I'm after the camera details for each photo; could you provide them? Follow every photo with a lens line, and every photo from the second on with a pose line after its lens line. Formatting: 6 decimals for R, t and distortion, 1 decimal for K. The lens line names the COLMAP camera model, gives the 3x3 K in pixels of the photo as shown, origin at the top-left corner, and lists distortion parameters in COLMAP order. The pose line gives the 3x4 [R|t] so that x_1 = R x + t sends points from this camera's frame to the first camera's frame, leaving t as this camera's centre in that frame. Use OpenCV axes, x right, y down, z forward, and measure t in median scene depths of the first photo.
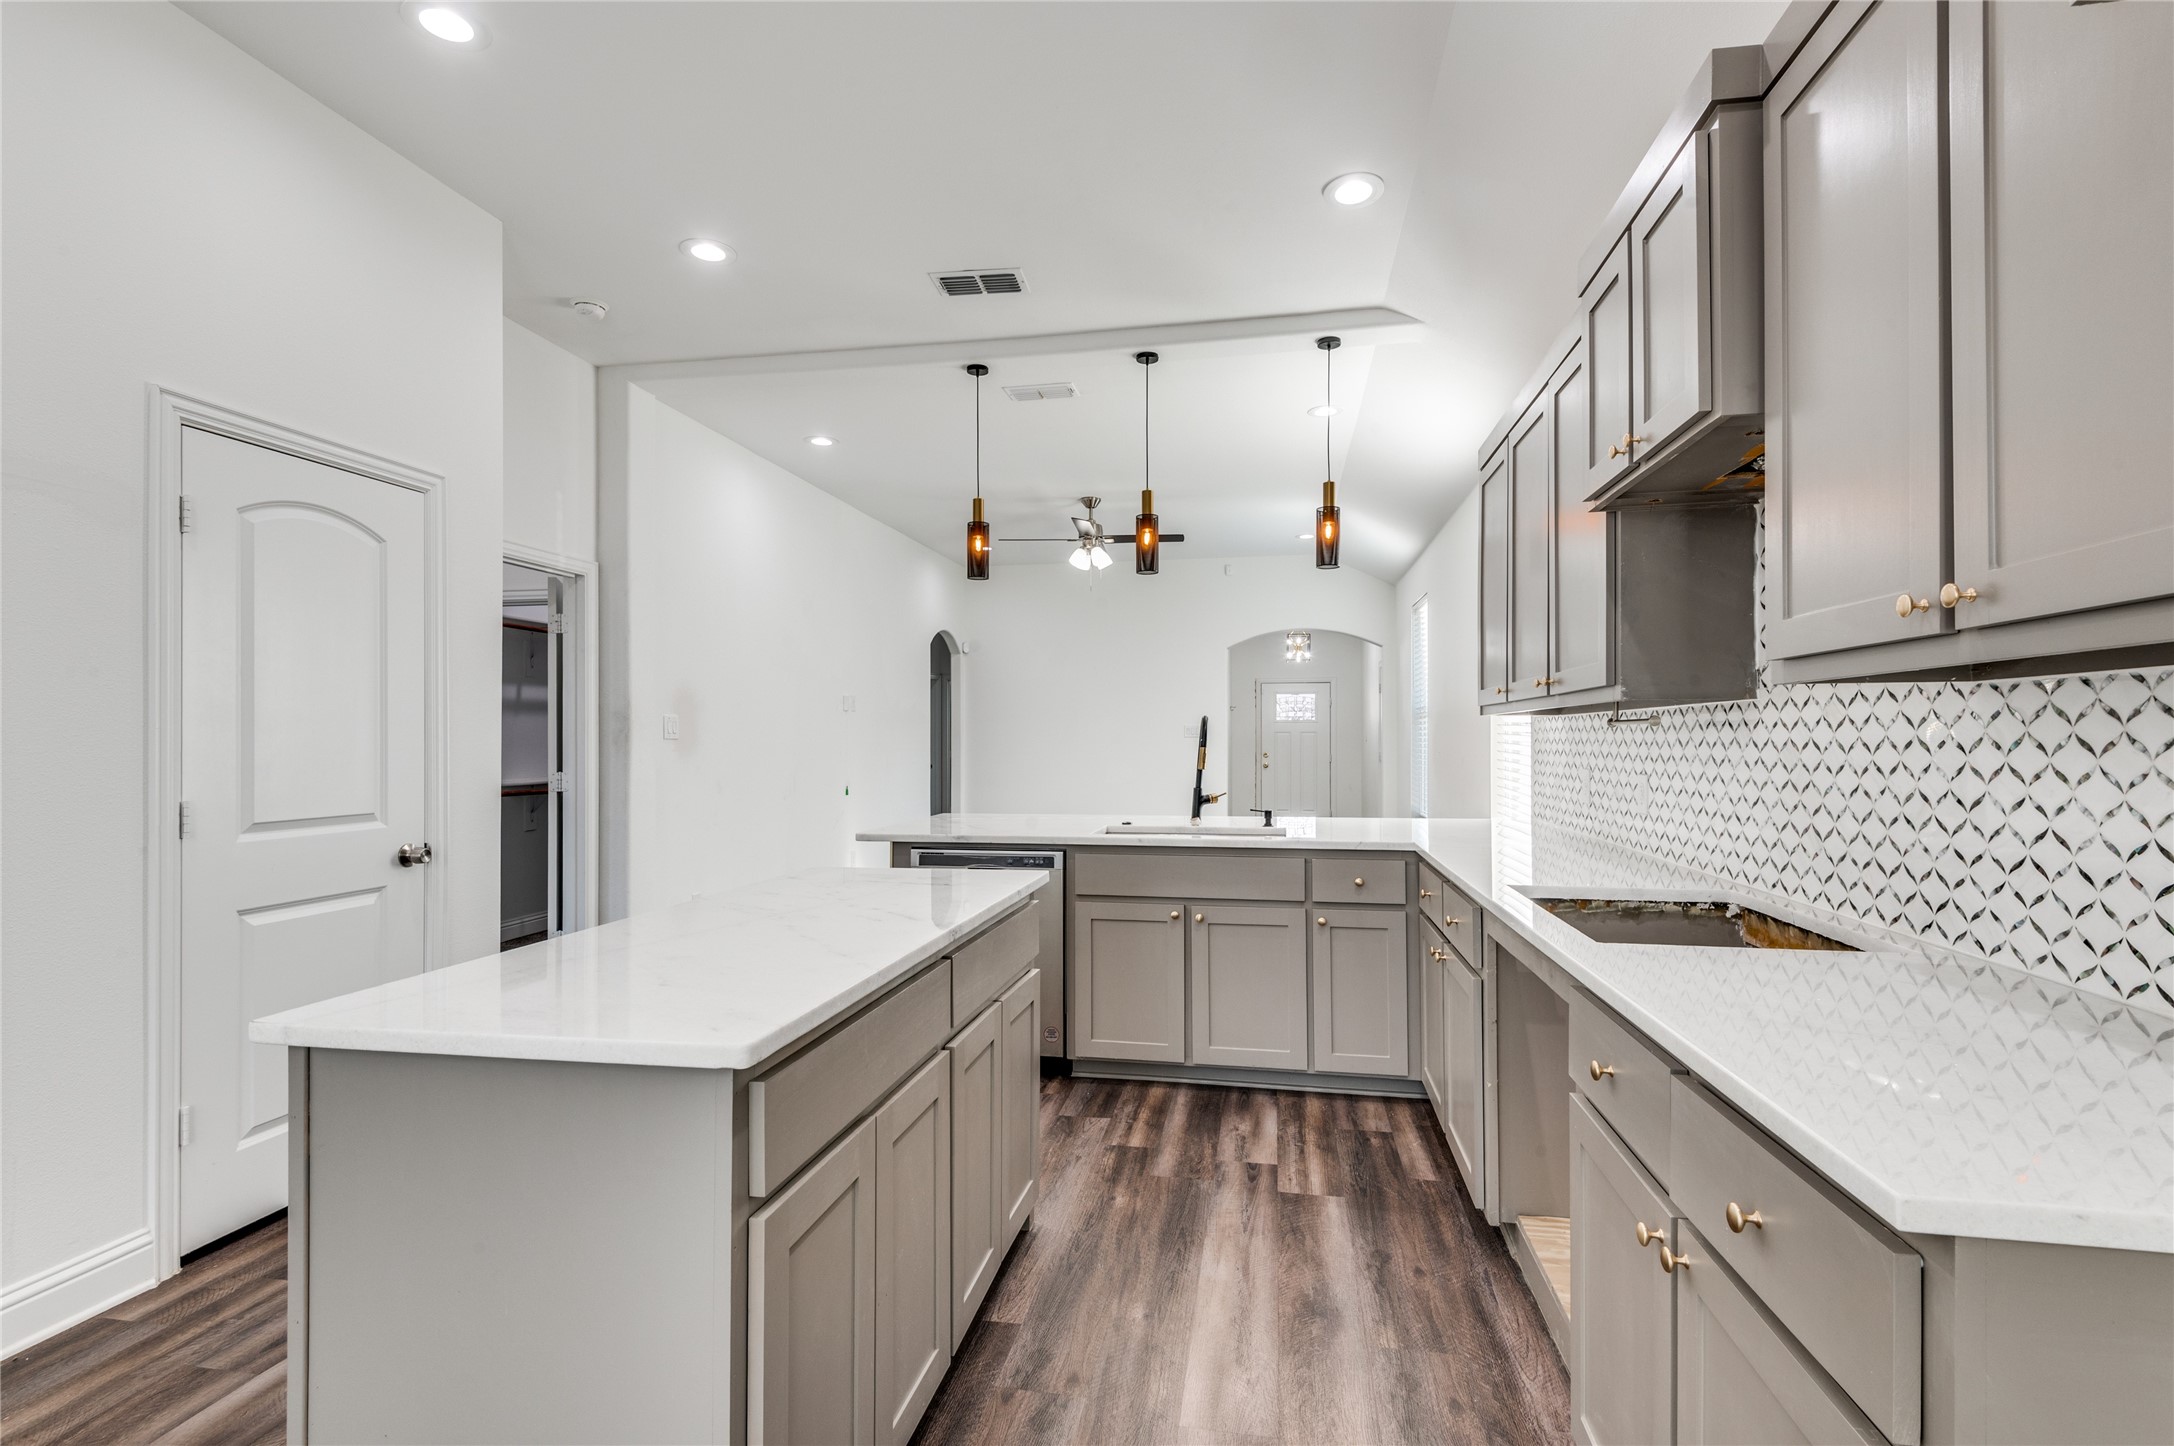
lens RADIAL K [[1001.1, 0, 1092.1], [0, 1001.1, 735.1], [0, 0, 1]] dist [0.027477, -0.016189]
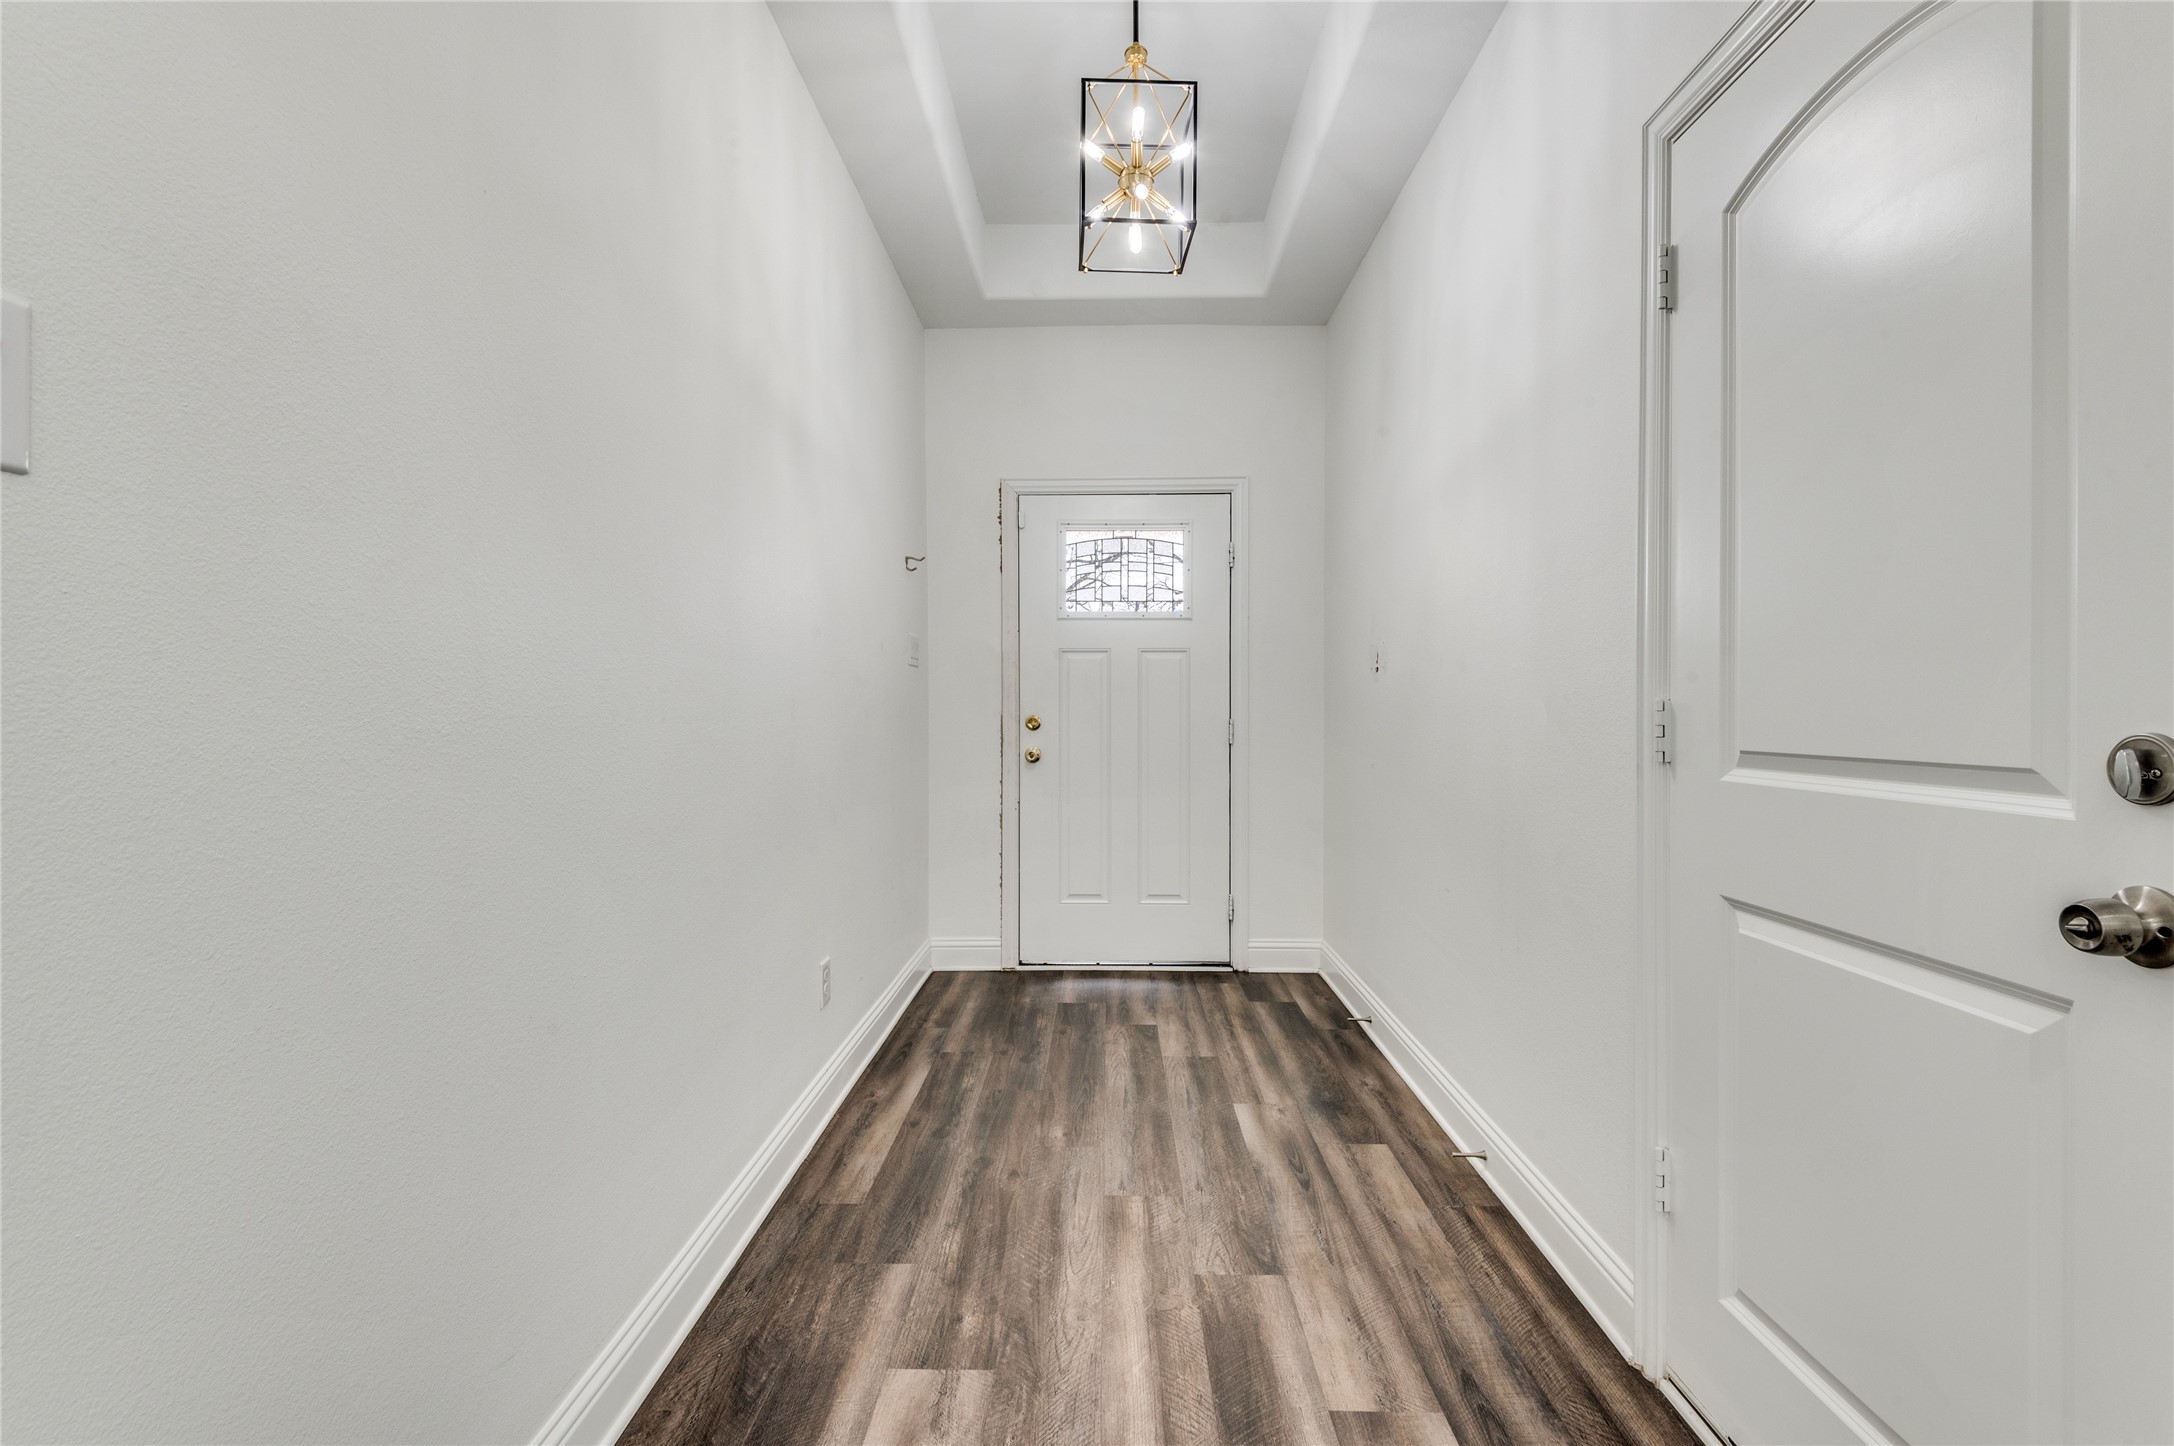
lens RADIAL K [[1026.6, 0, 1138.8], [0, 1026.6, 714.8], [0, 0, 1]] dist [0.000080, 0.000062]
pose [[0.978267, -0.001971, 0.207339, 0.707854], [-0.001040, 0.999896, 0.014412, 0.064122], [-0.207346, -0.014315, 0.978163, 3.450984]]
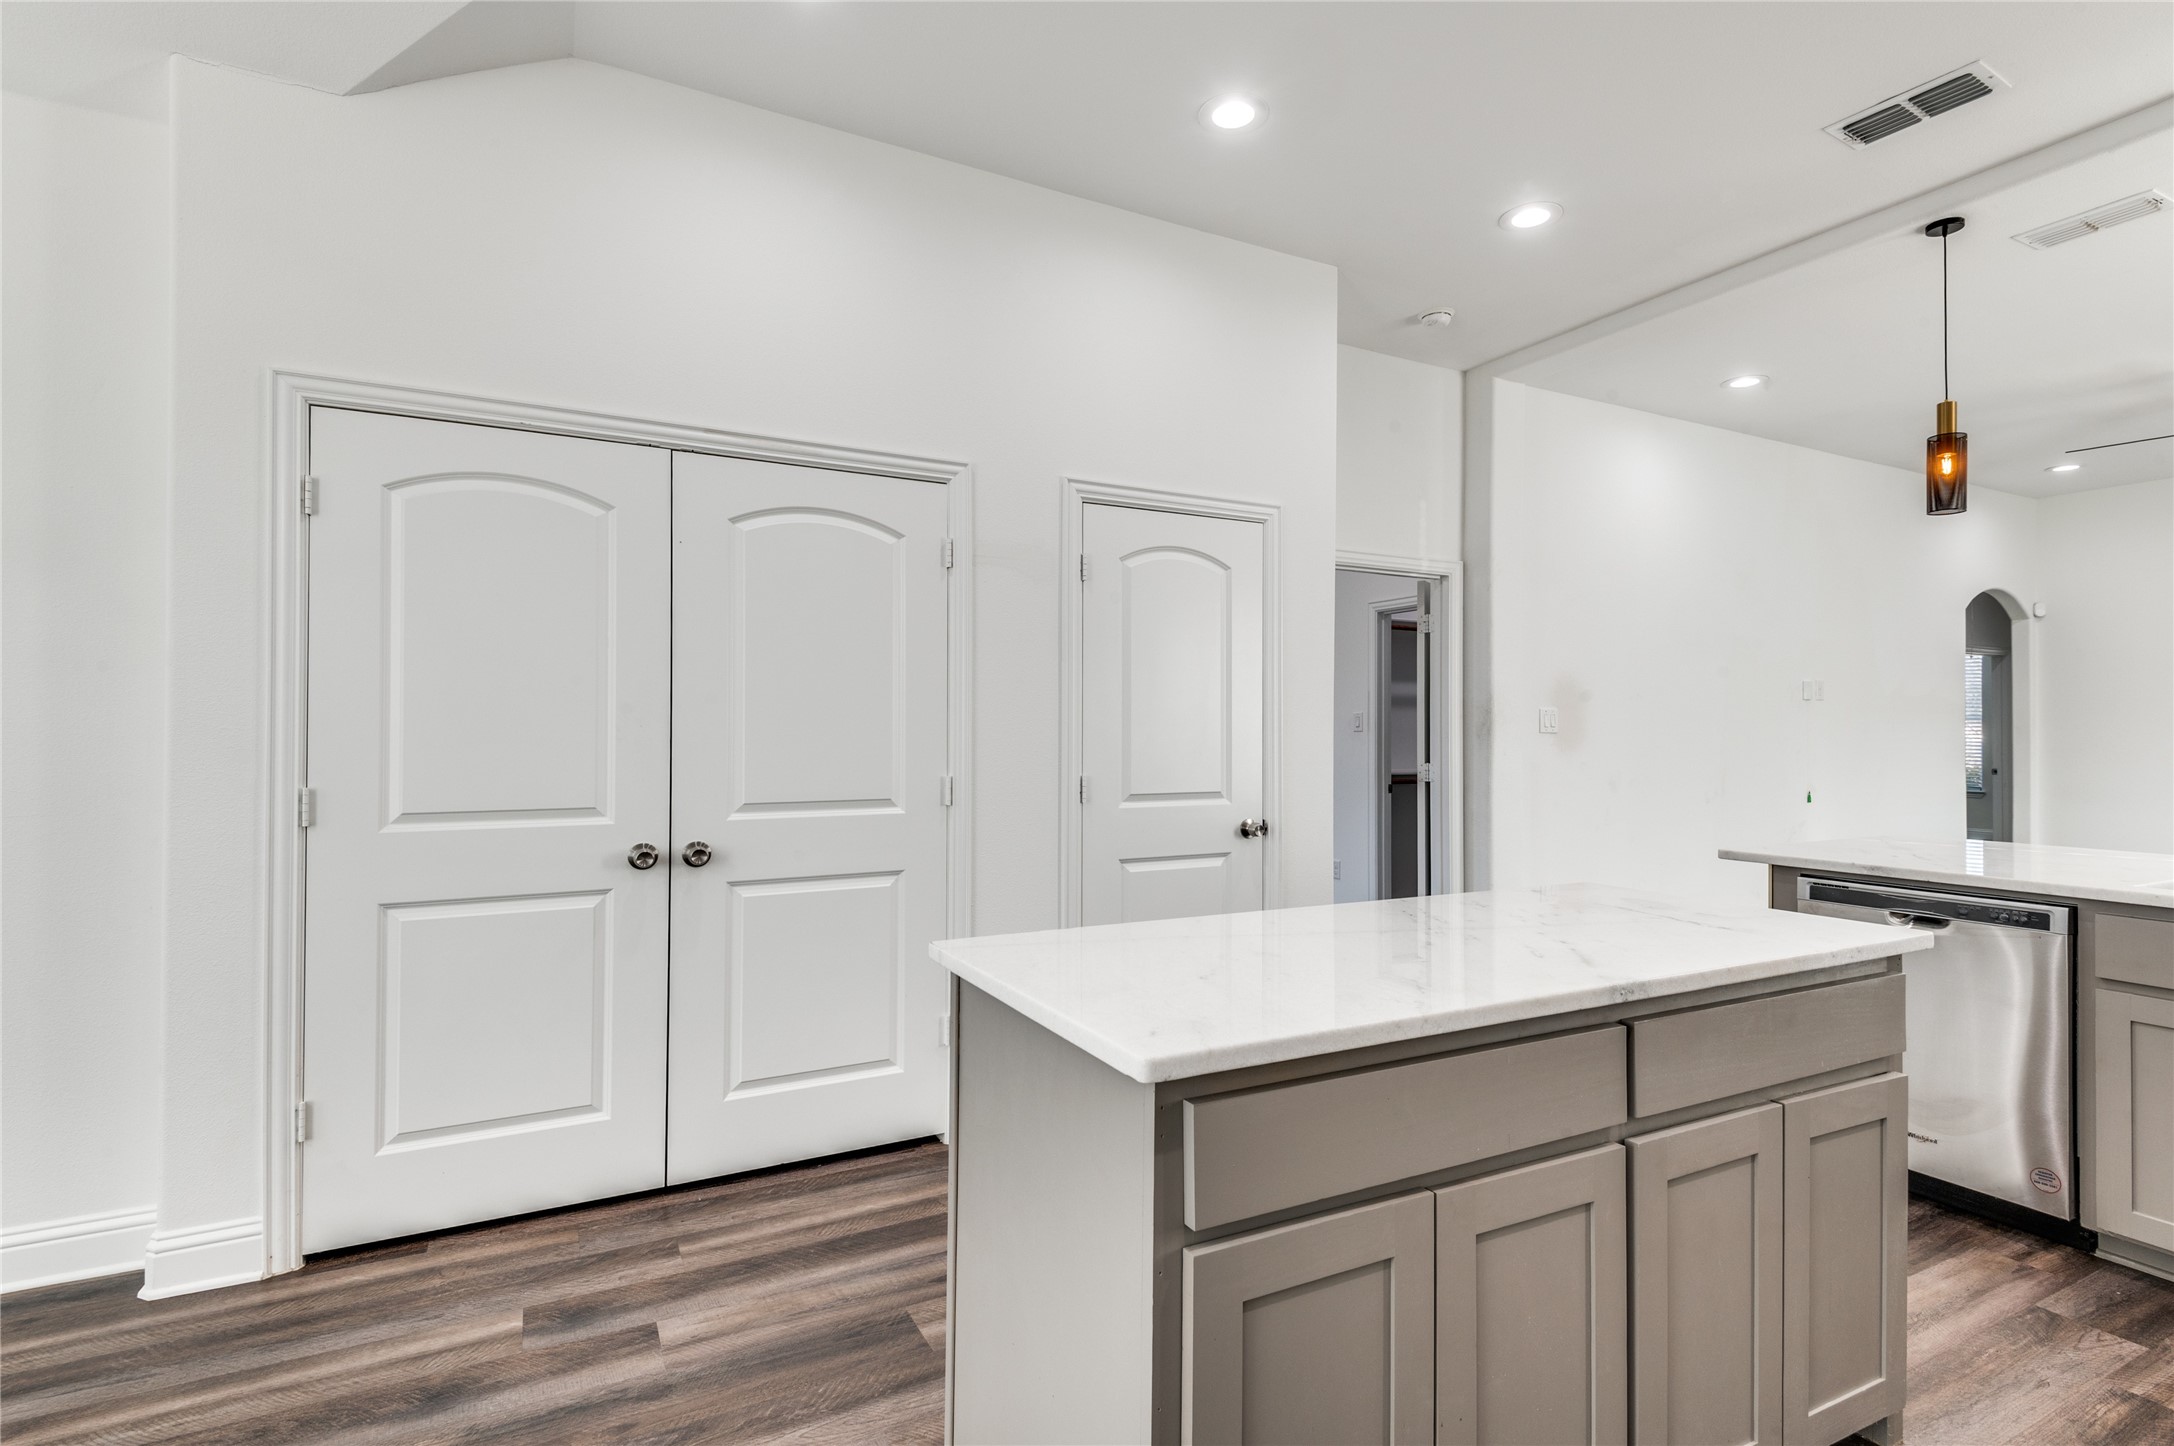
lens RADIAL K [[990.9, 0, 1142.1], [0, 990.9, 721.9], [0, 0, 1]] dist [0.028323, -0.014098]
pose [[0.626182, -0.001288, -0.779676, 0.138887], [-0.003226, 0.999986, -0.004242, -0.001704], [0.779670, 0.005172, 0.626169, 0.150899]]
